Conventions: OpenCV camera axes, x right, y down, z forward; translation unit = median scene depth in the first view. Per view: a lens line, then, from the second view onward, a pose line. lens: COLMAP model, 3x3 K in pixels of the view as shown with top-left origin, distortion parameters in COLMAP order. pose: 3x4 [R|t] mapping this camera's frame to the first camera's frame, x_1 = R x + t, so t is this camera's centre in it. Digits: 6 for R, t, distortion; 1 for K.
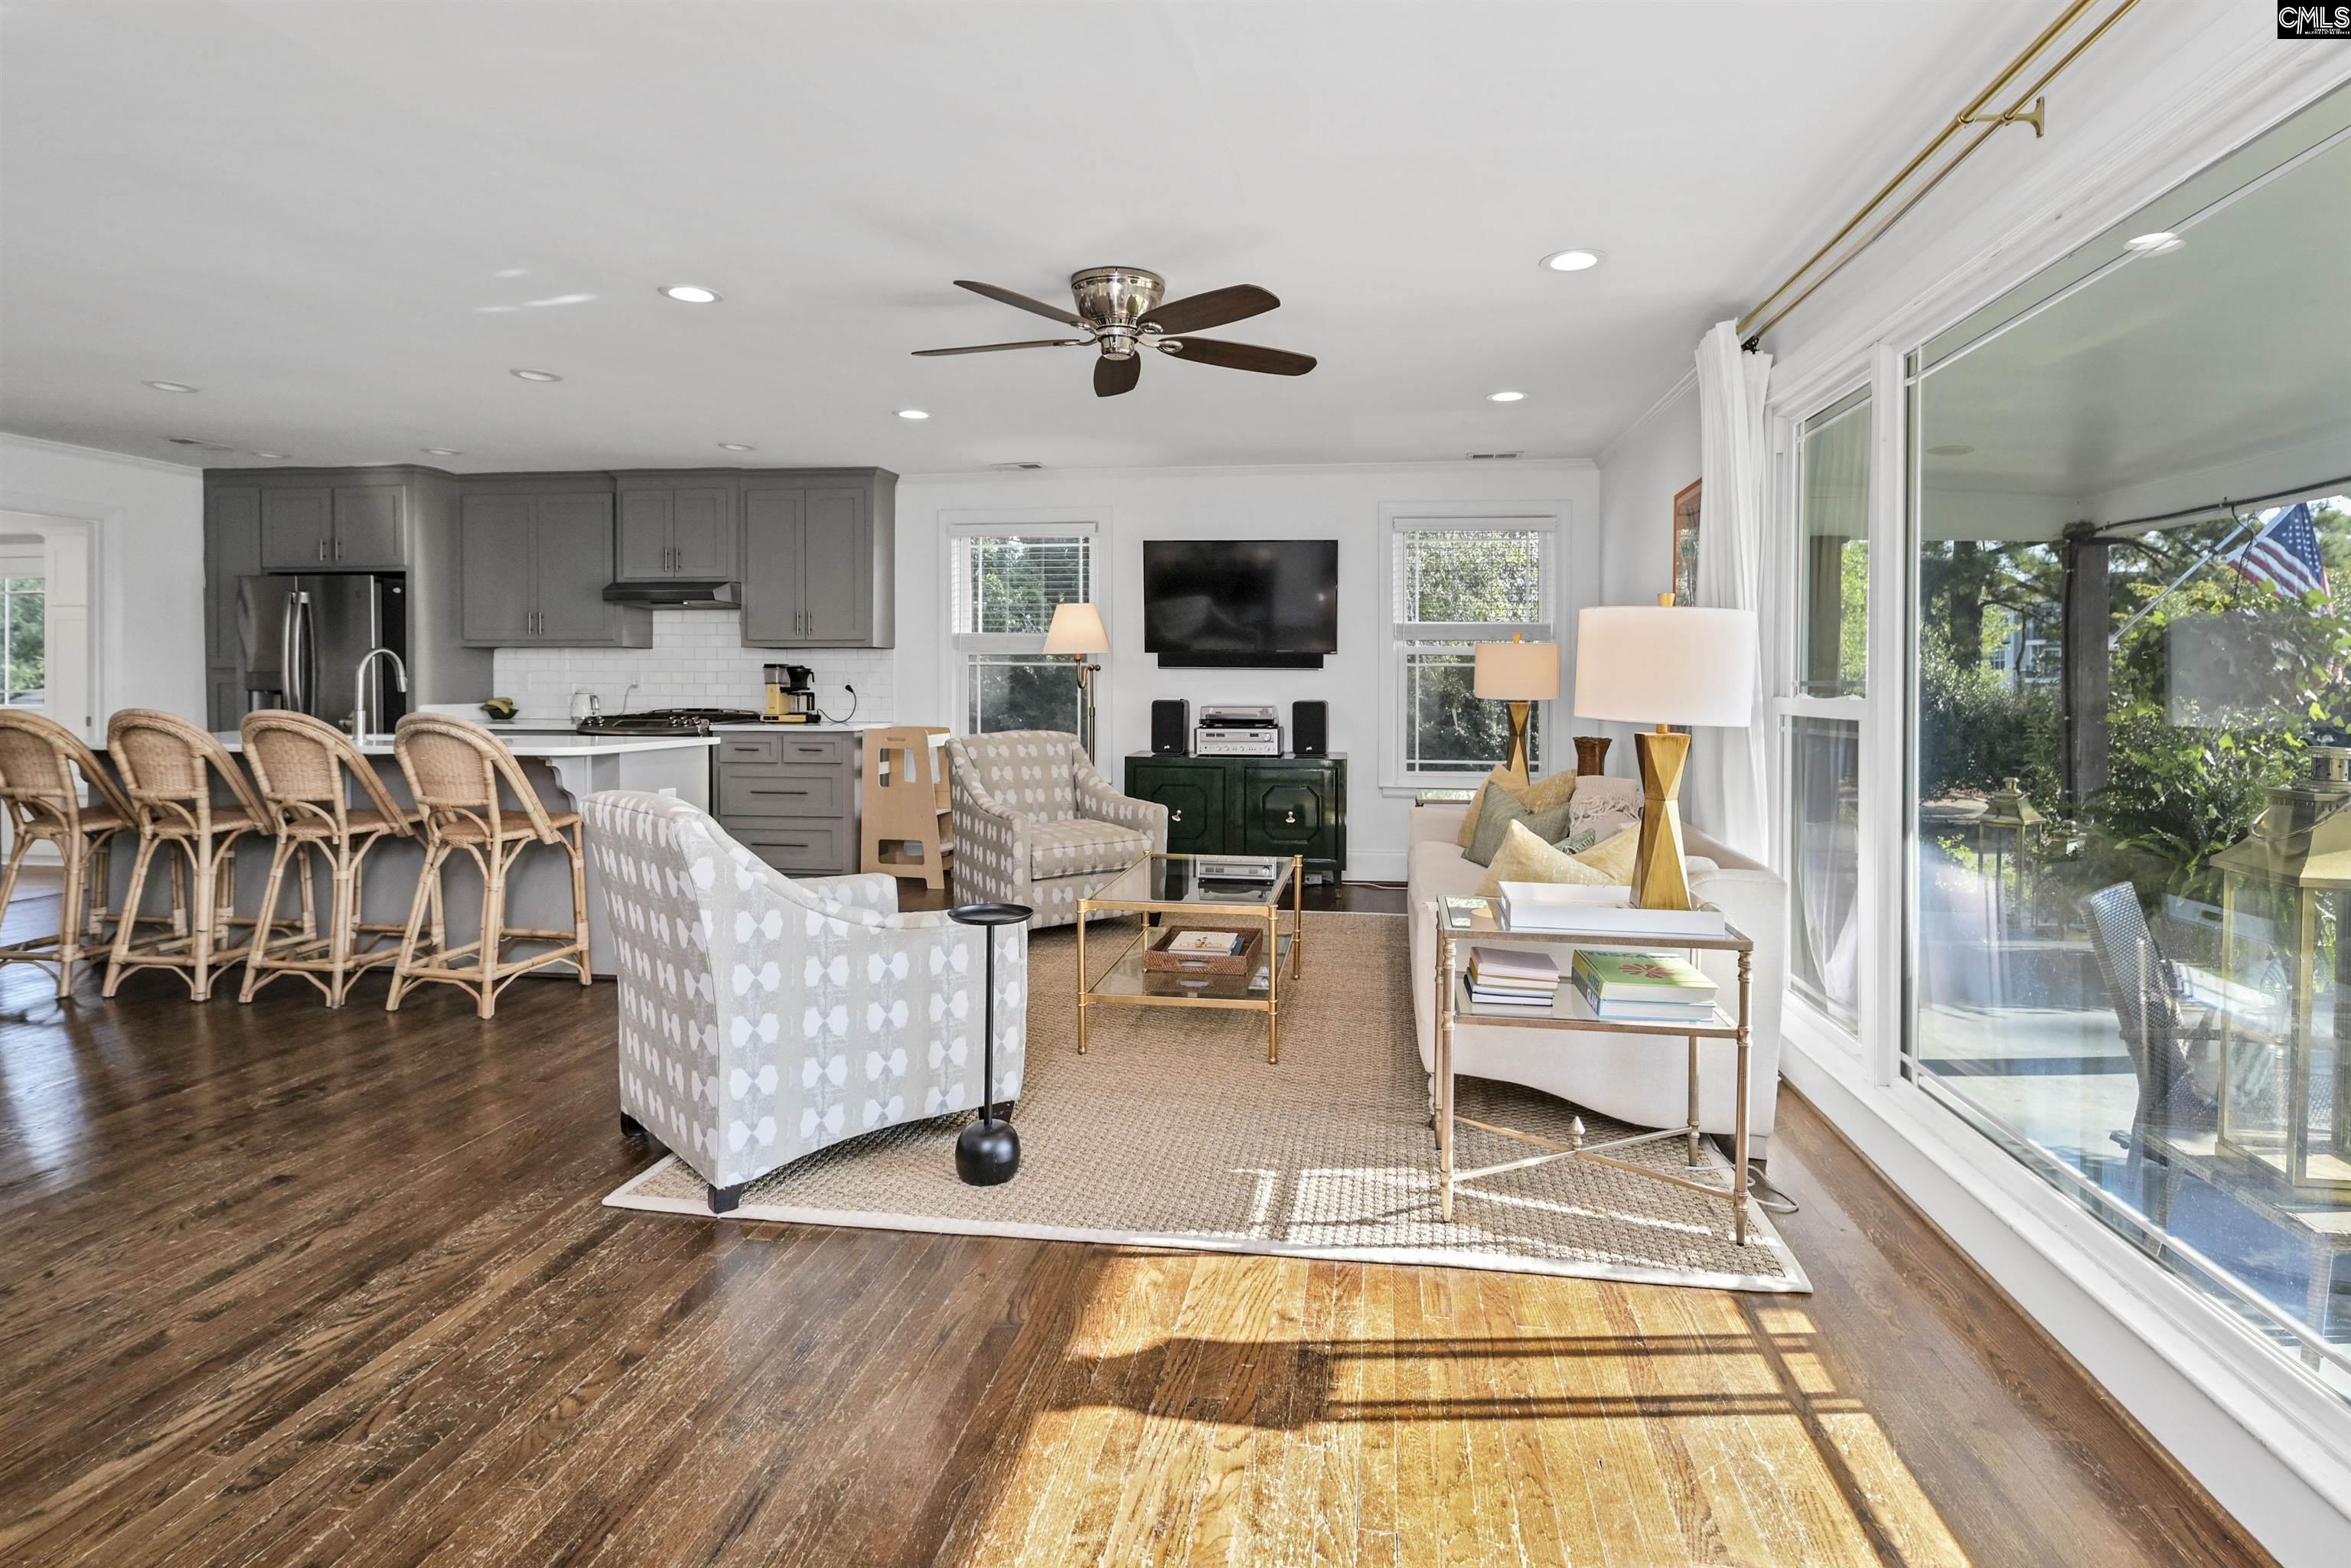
lens RADIAL K [[1242.5, 0, 1218.5], [0, 1242.5, 667.2], [0, 0, 1]] dist [-0.014814, -0.001800]
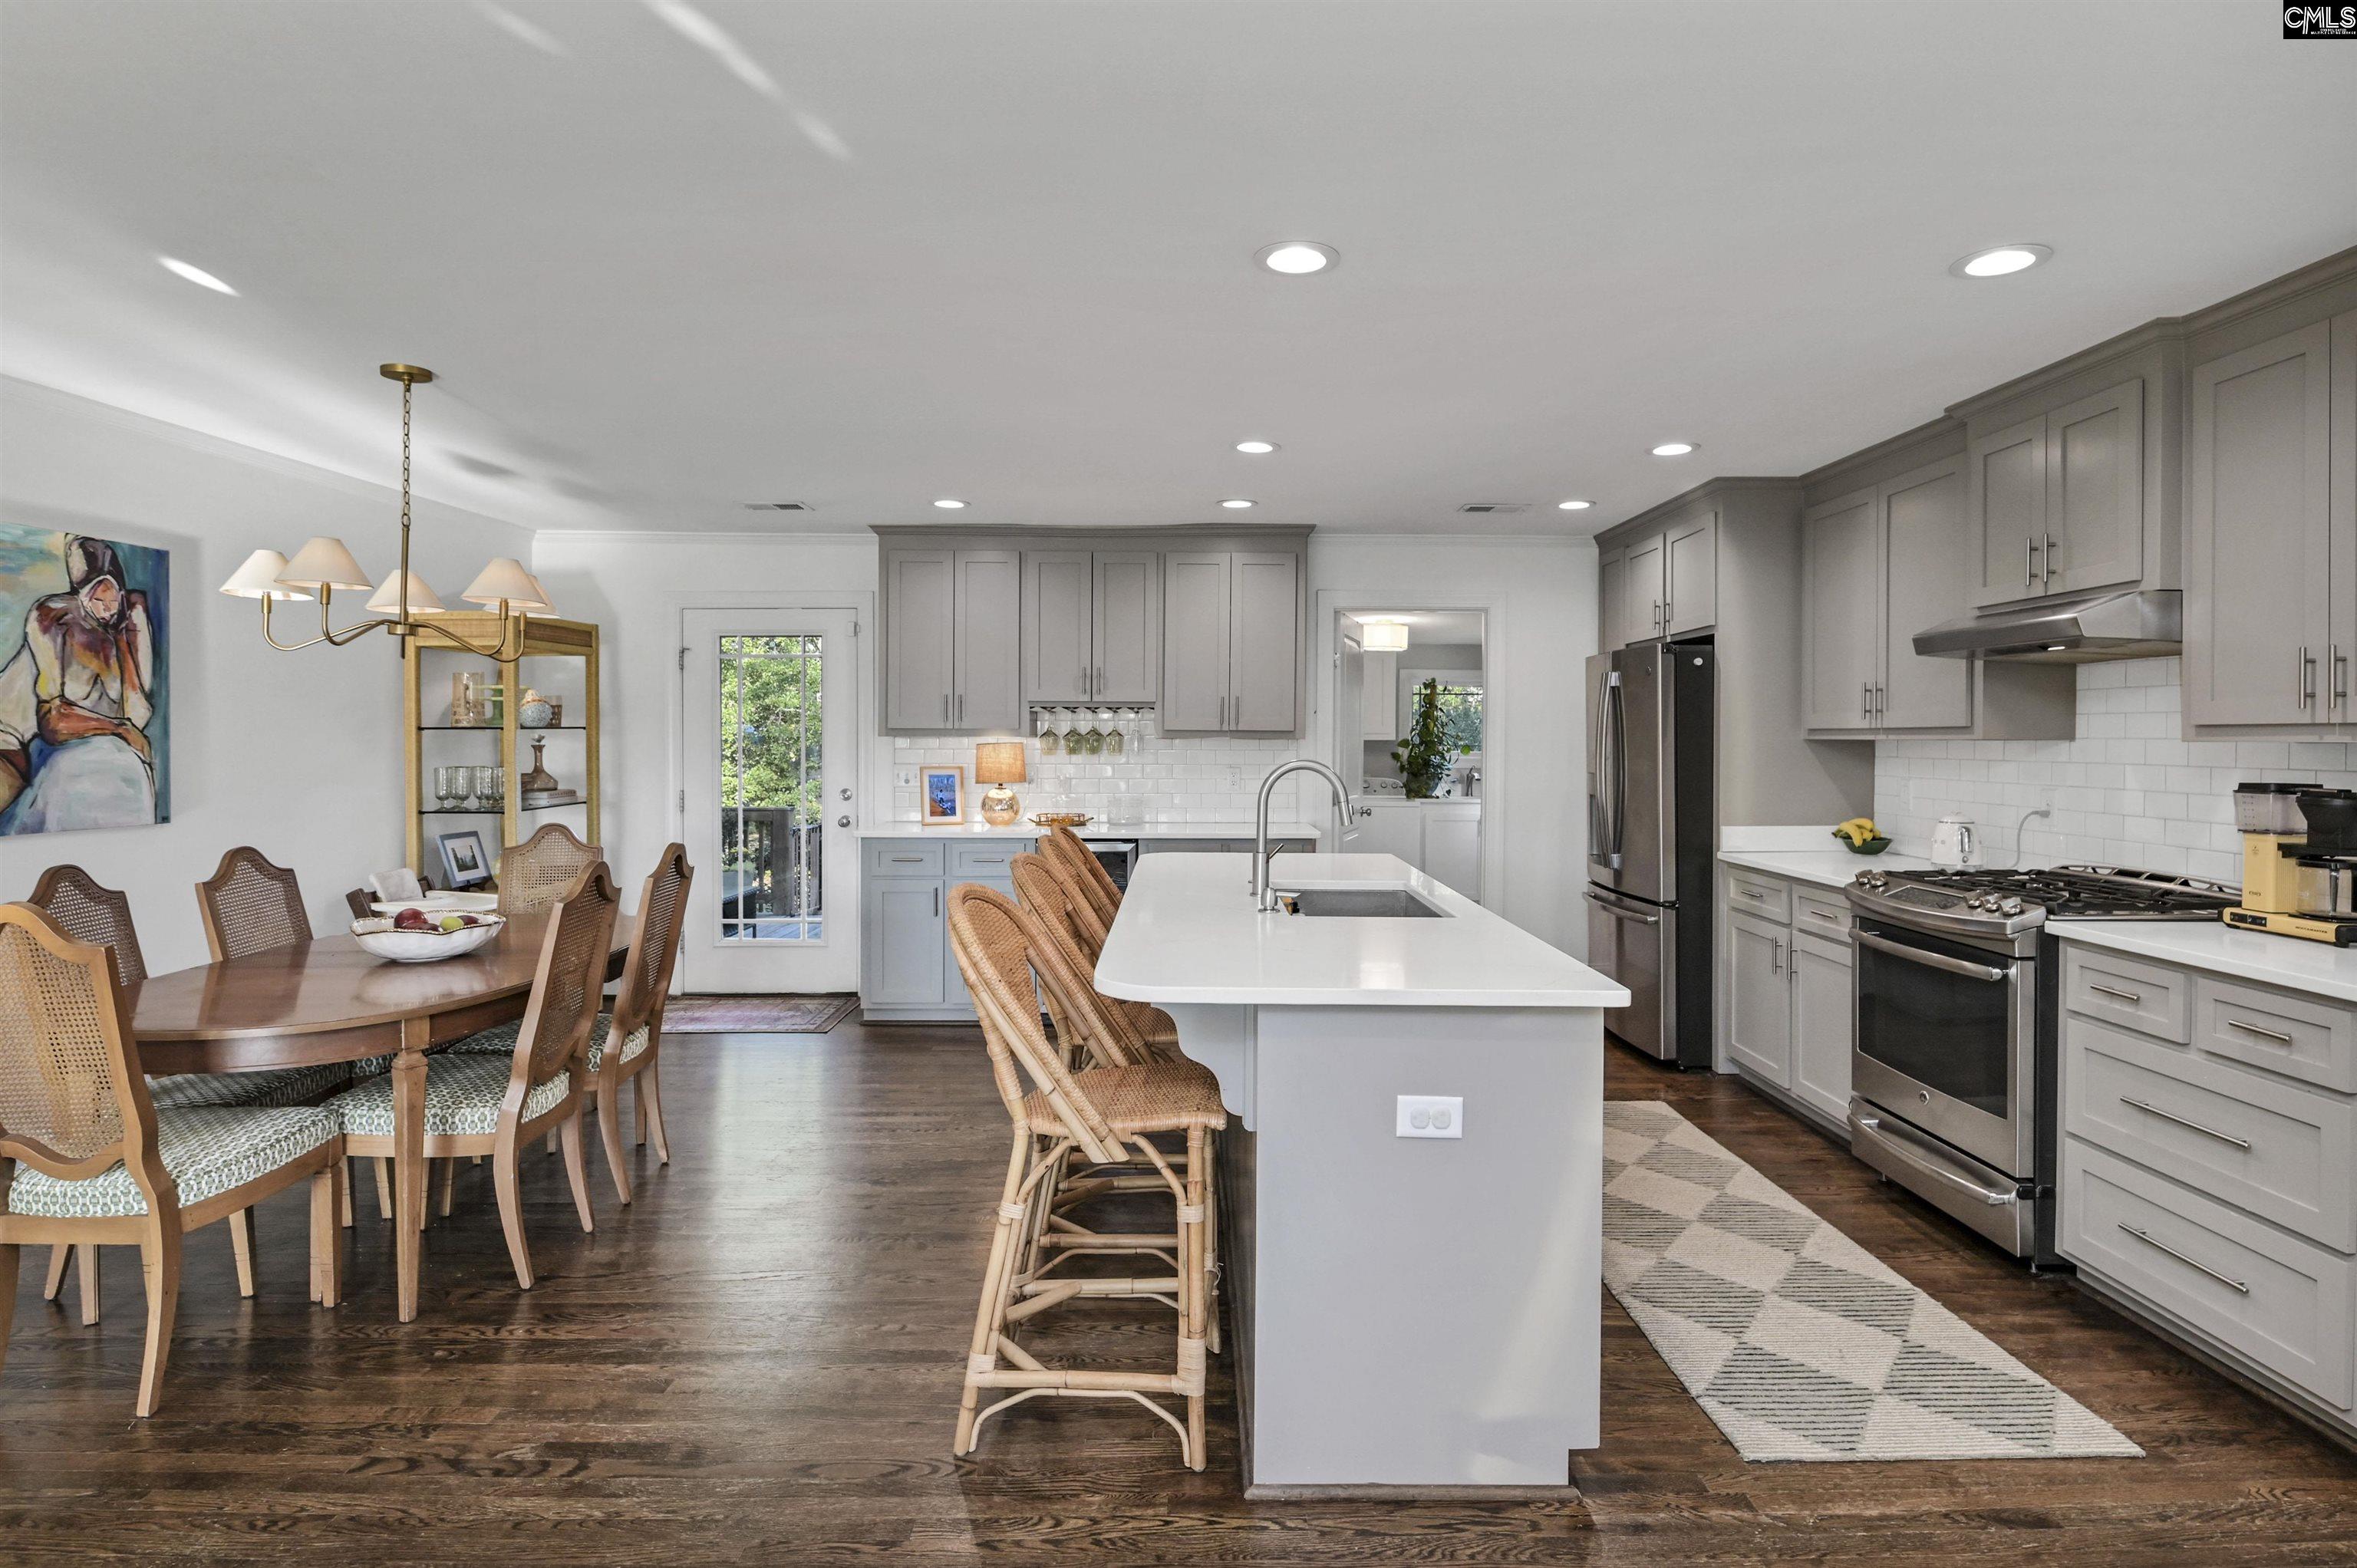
lens RADIAL K [[1185.4, 0, 1183.3], [0, 1185.4, 739.3], [0, 0, 1]] dist [0.002644, -0.011138]
pose [[0.138233, -0.003031, -0.990395, -0.035384], [0.005415, 0.999983, -0.002305, -0.017807], [0.990385, -0.005044, 0.138247, 0.616793]]
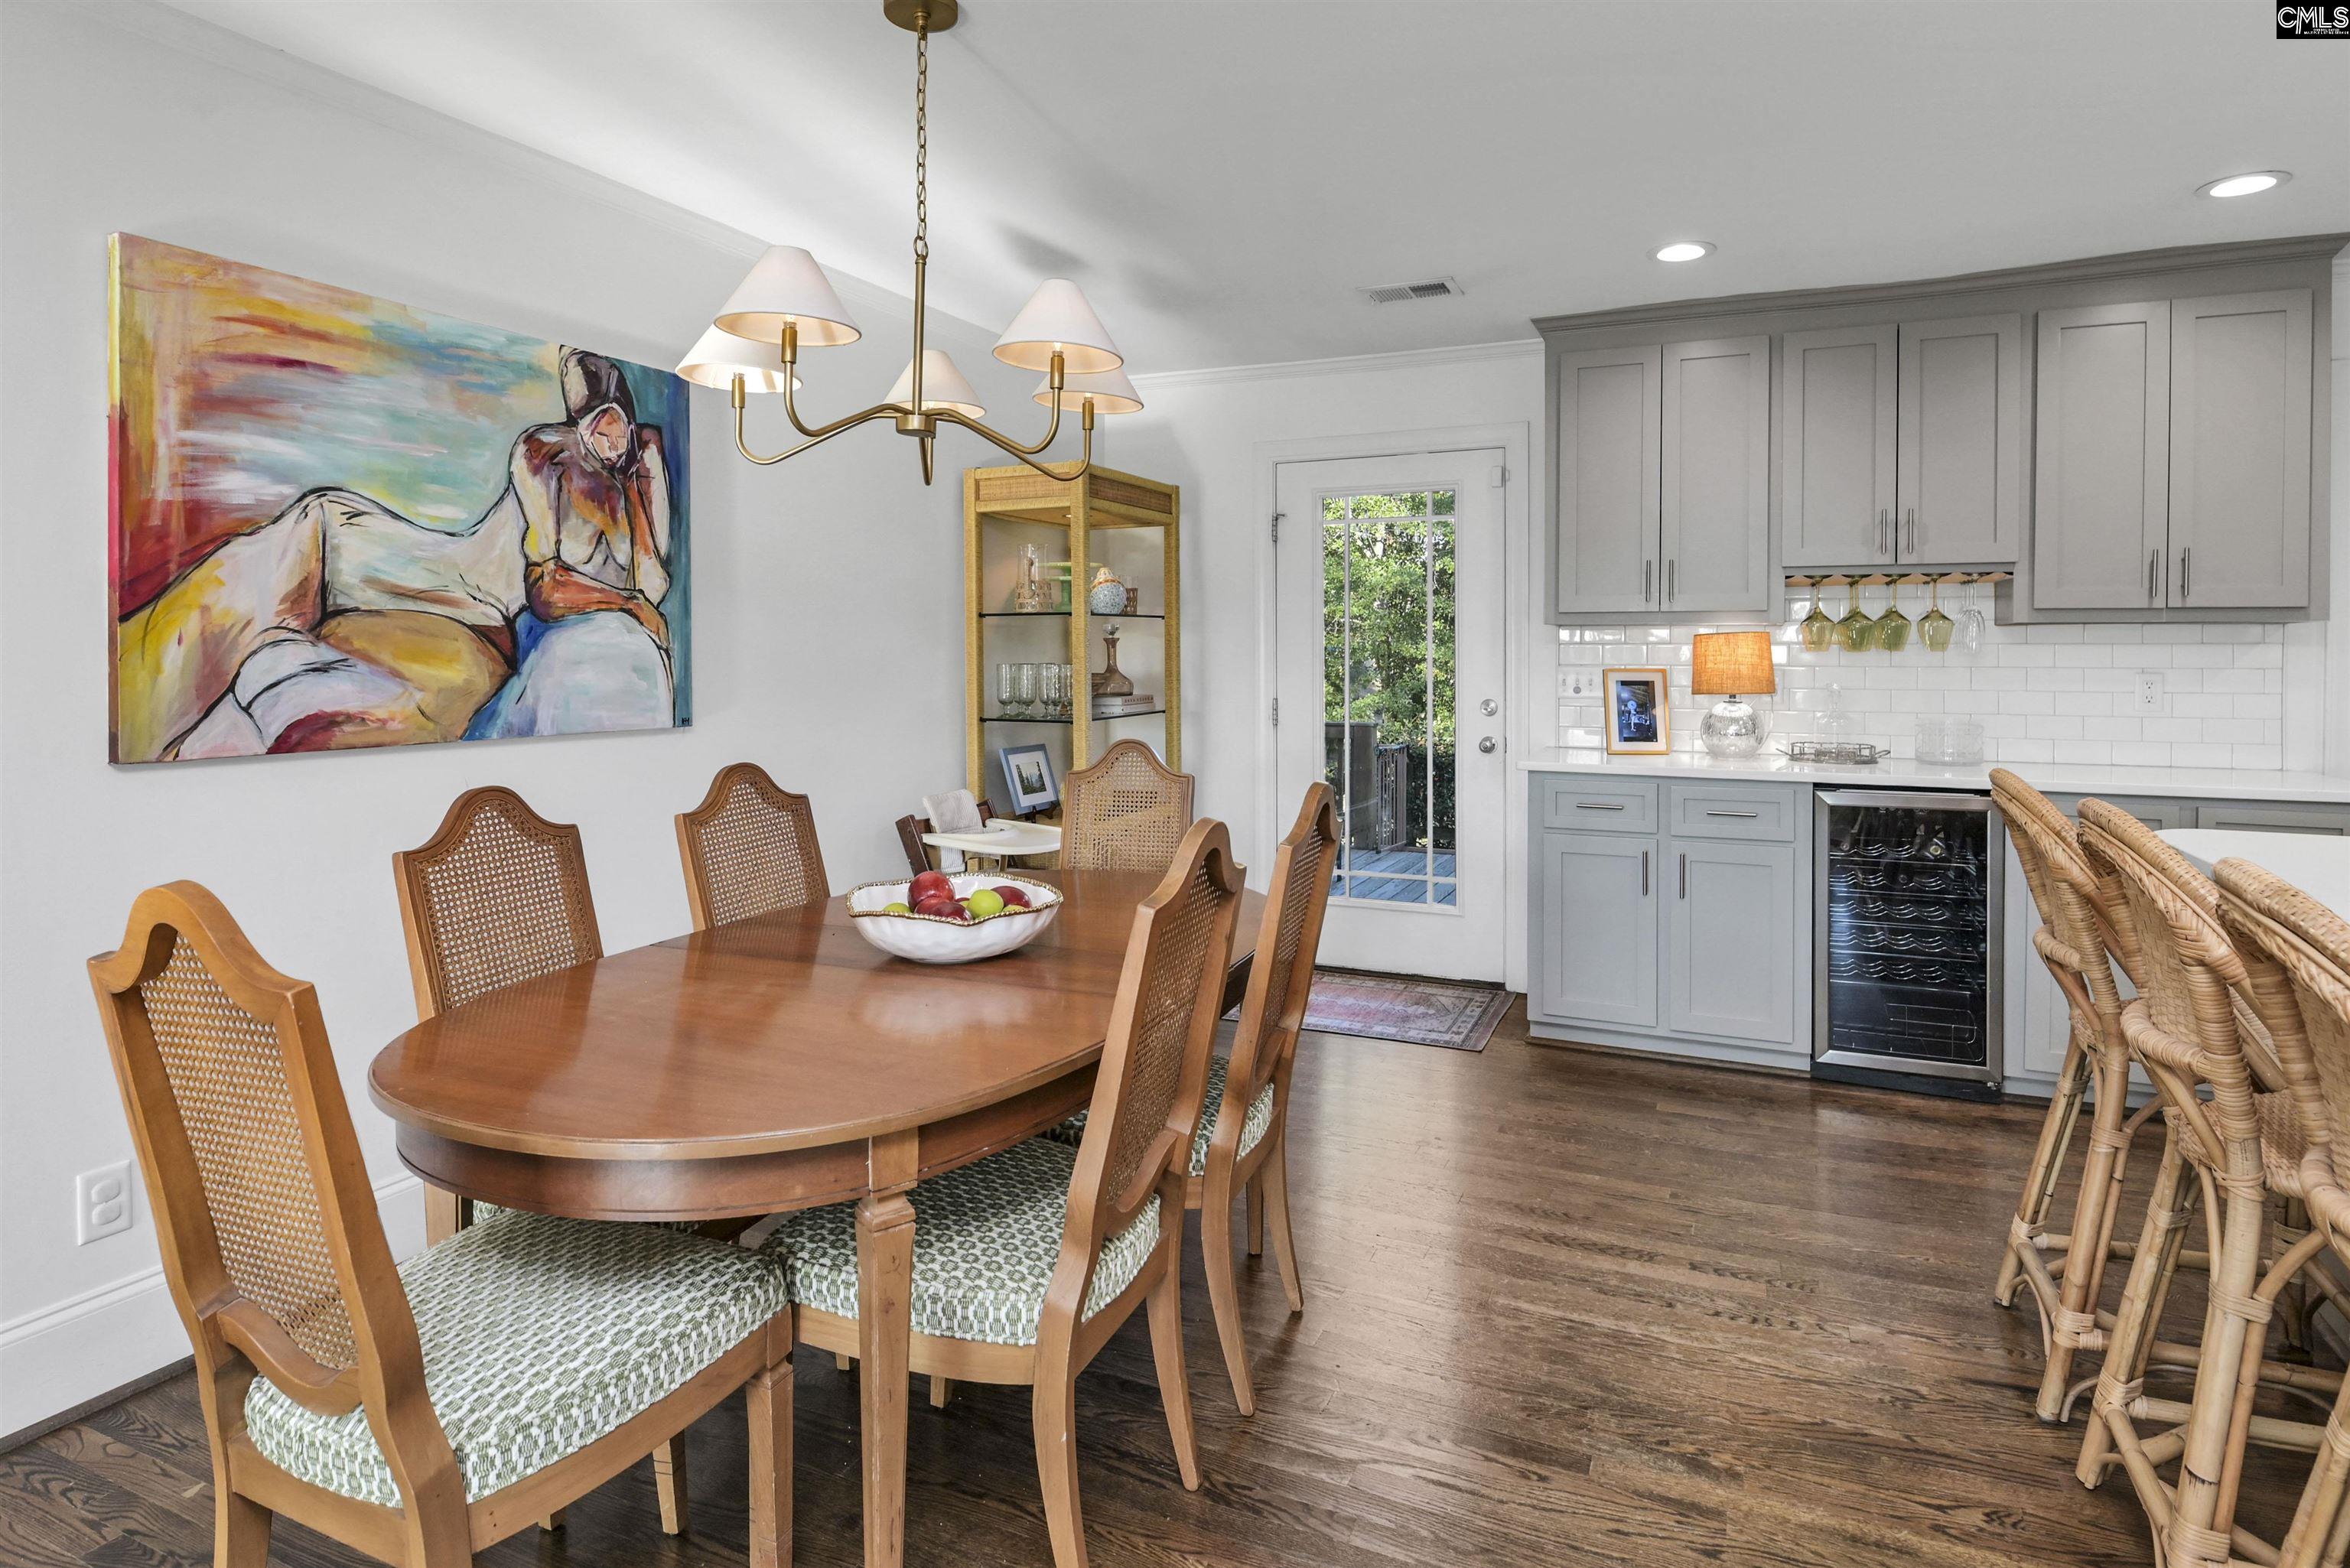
lens RADIAL K [[1242.0, 0, 1218.0], [0, 1242.0, 667.3], [0, 0, 1]] dist [-0.014814, -0.001800]
pose [[-0.271493, 0.006544, -0.962418, -0.275480], [0.003595, 0.999977, 0.005786, -0.005554], [0.962434, -0.001889, -0.271510, 0.527053]]
